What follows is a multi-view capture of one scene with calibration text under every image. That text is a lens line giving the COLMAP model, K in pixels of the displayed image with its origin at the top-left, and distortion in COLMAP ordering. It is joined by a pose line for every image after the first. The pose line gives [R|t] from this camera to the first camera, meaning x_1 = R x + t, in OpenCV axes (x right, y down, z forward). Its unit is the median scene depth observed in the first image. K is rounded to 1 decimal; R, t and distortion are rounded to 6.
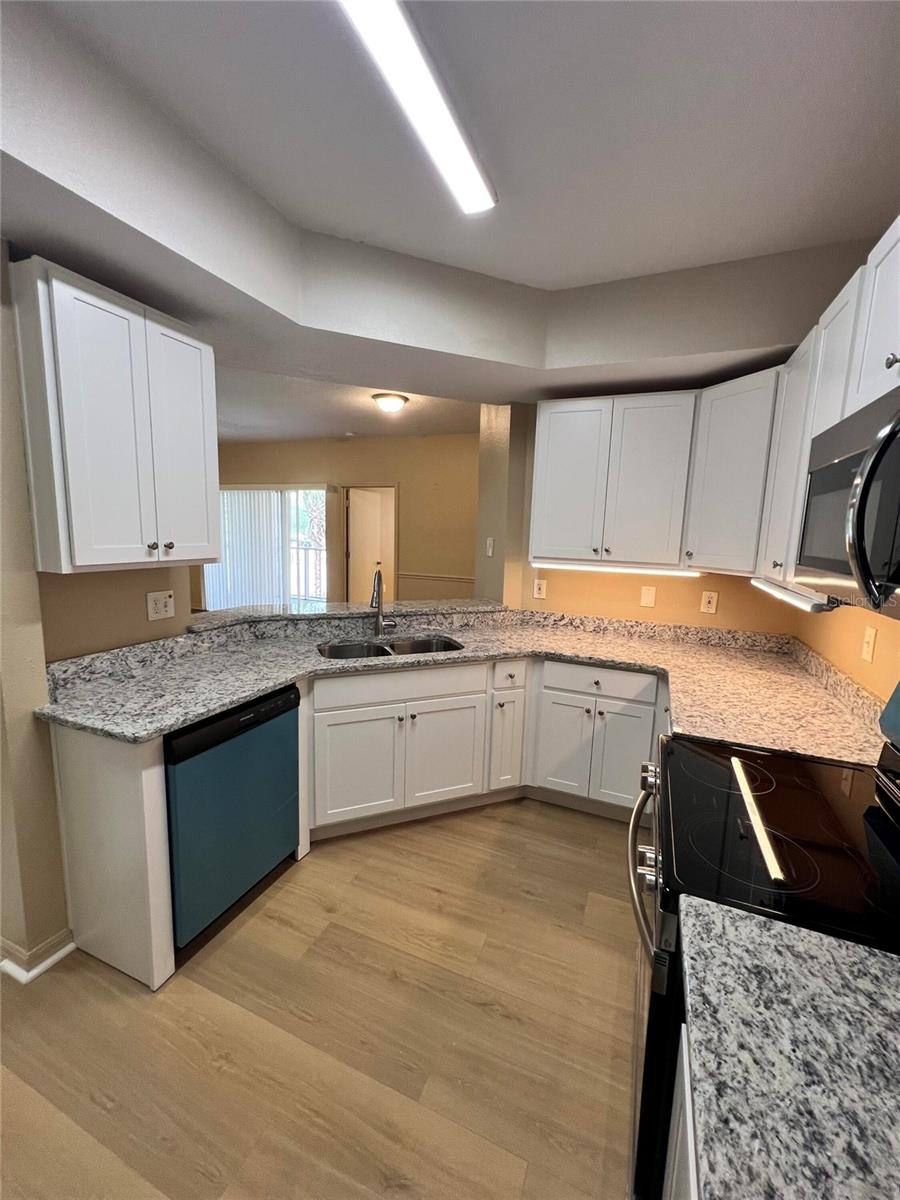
lens RADIAL K [[482.0, 0, 452.7], [0, 482.0, 597.3], [0, 0, 1]] dist [-0.000118, 0.000351]
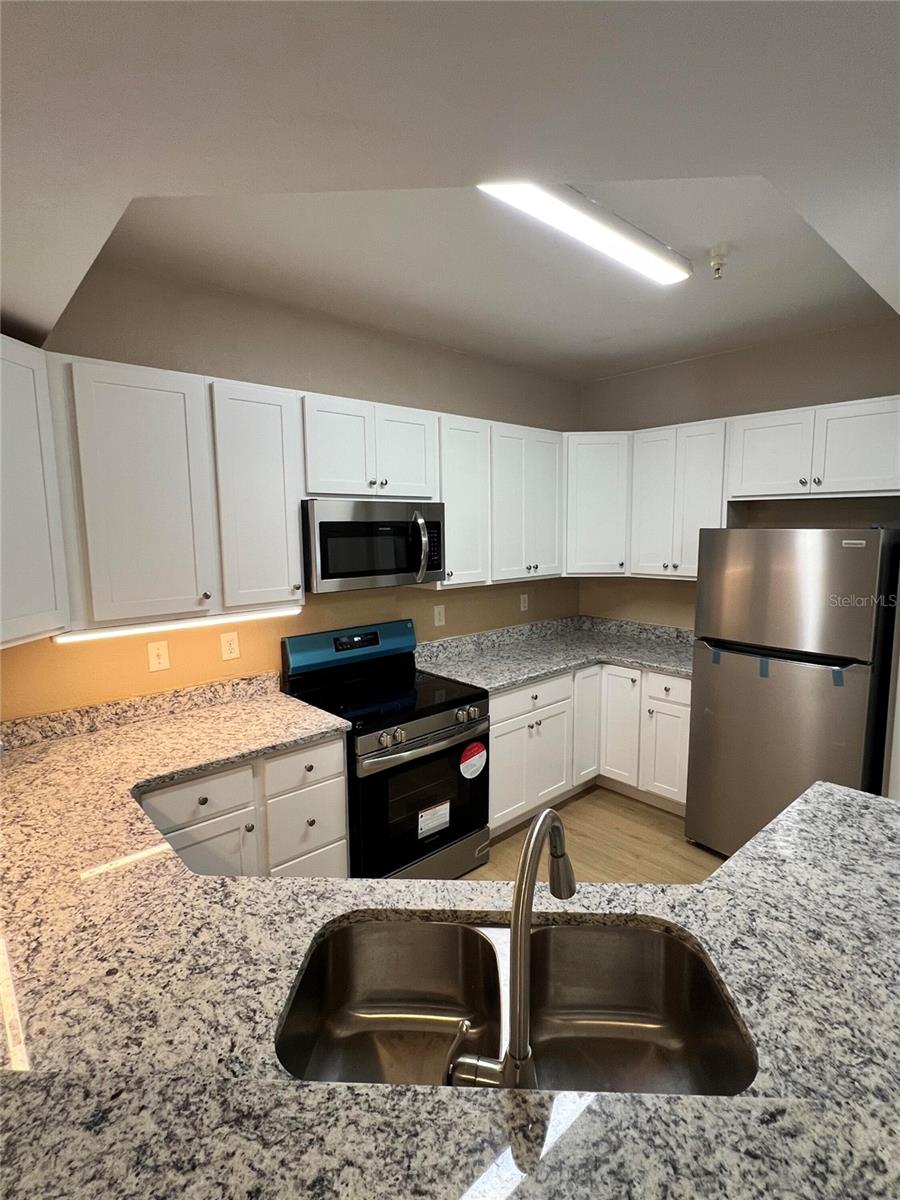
lens RADIAL K [[568.1, 0, 452.0], [0, 568.1, 594.8], [0, 0, 1]] dist [-0.001164, -0.000123]
pose [[-0.901447, -0.073899, 0.426534, -0.326961], [0.045924, 0.963435, 0.263978, -0.355467], [-0.430446, 0.257551, -0.865092, 1.752581]]
